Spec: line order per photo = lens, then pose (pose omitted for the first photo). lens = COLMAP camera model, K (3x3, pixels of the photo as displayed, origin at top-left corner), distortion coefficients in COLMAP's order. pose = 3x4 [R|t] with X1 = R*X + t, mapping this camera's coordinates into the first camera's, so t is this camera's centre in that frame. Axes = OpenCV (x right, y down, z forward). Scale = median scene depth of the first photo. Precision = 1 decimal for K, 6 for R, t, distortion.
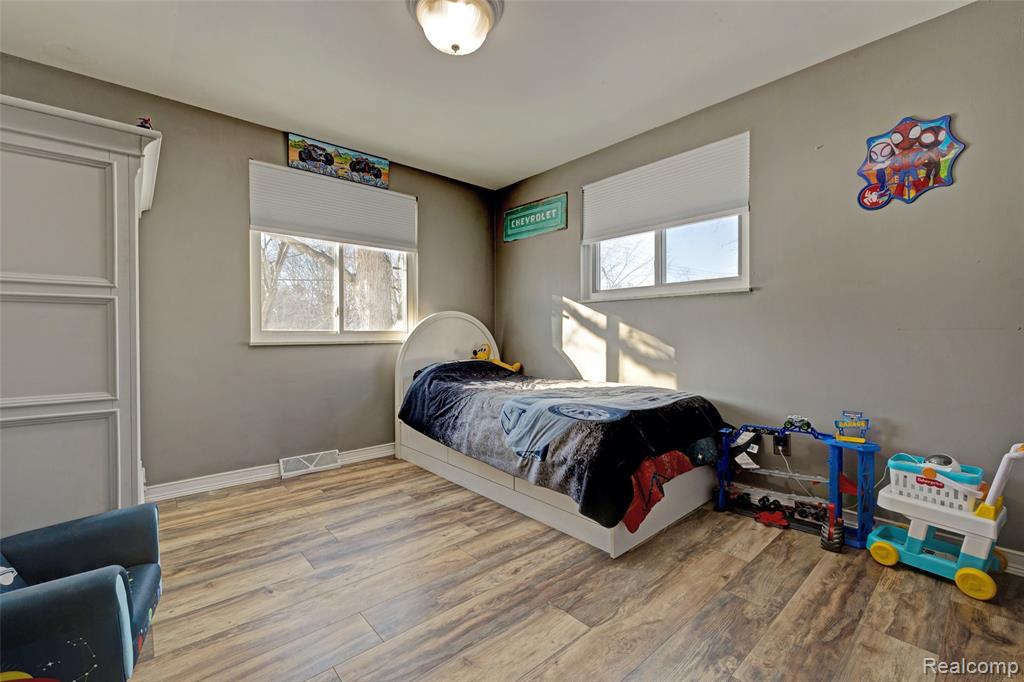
lens RADIAL K [[432.4, 0, 508.0], [0, 432.4, 342.5], [0, 0, 1]] dist [0.000844, -0.000879]
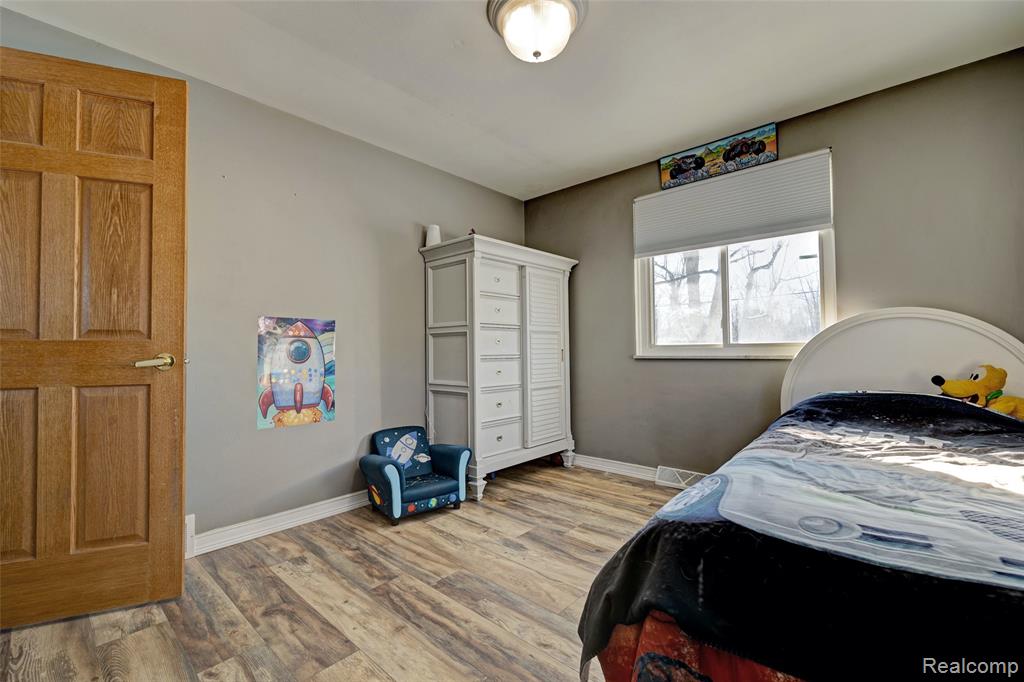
lens RADIAL K [[432.4, 0, 502.6], [0, 432.4, 340.3], [0, 0, 1]] dist [0.000844, -0.000879]
pose [[0.114823, -0.019807, -0.993189, 0.514717], [-0.007561, 0.999755, -0.020812, -0.014213], [0.993357, 0.009899, 0.114645, 0.515645]]
